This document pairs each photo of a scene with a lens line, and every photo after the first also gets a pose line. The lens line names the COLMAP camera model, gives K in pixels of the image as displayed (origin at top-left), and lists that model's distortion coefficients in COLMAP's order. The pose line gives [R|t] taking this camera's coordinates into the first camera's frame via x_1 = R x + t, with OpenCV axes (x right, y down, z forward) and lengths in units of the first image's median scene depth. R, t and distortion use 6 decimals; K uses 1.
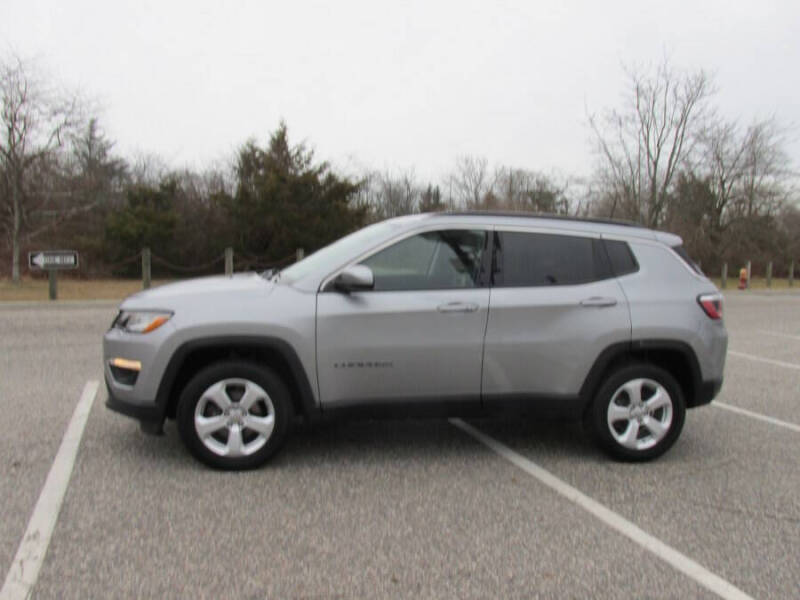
lens RADIAL K [[658.0, 0, 406.4], [0, 658.0, 299.3], [0, 0, 1]] dist [-0.025941, -0.007062]
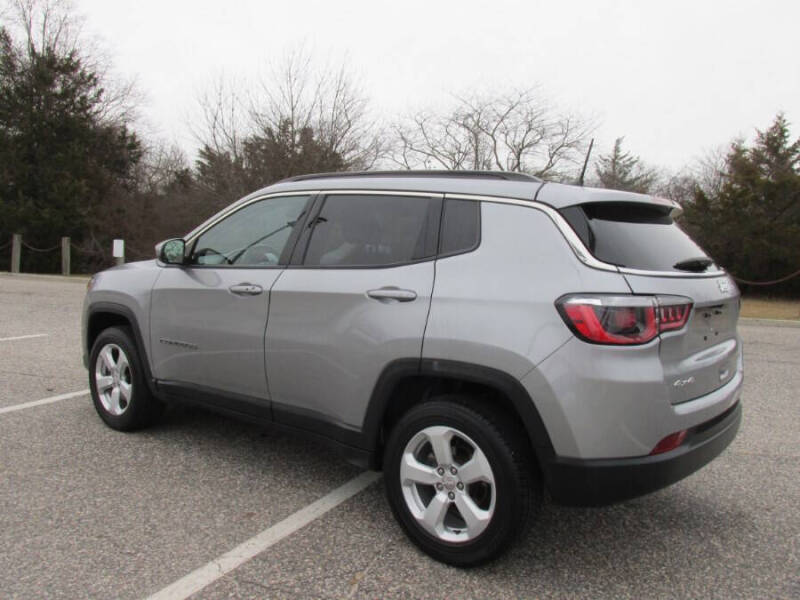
lens RADIAL K [[658.0, 0, 406.4], [0, 658.0, 299.3], [0, 0, 1]] dist [-0.025941, -0.007062]
pose [[0.673685, 0.057013, -0.736817, 0.763406], [-0.078425, 0.996905, 0.005432, 0.004922], [0.734846, 0.054125, 0.676071, 0.551329]]
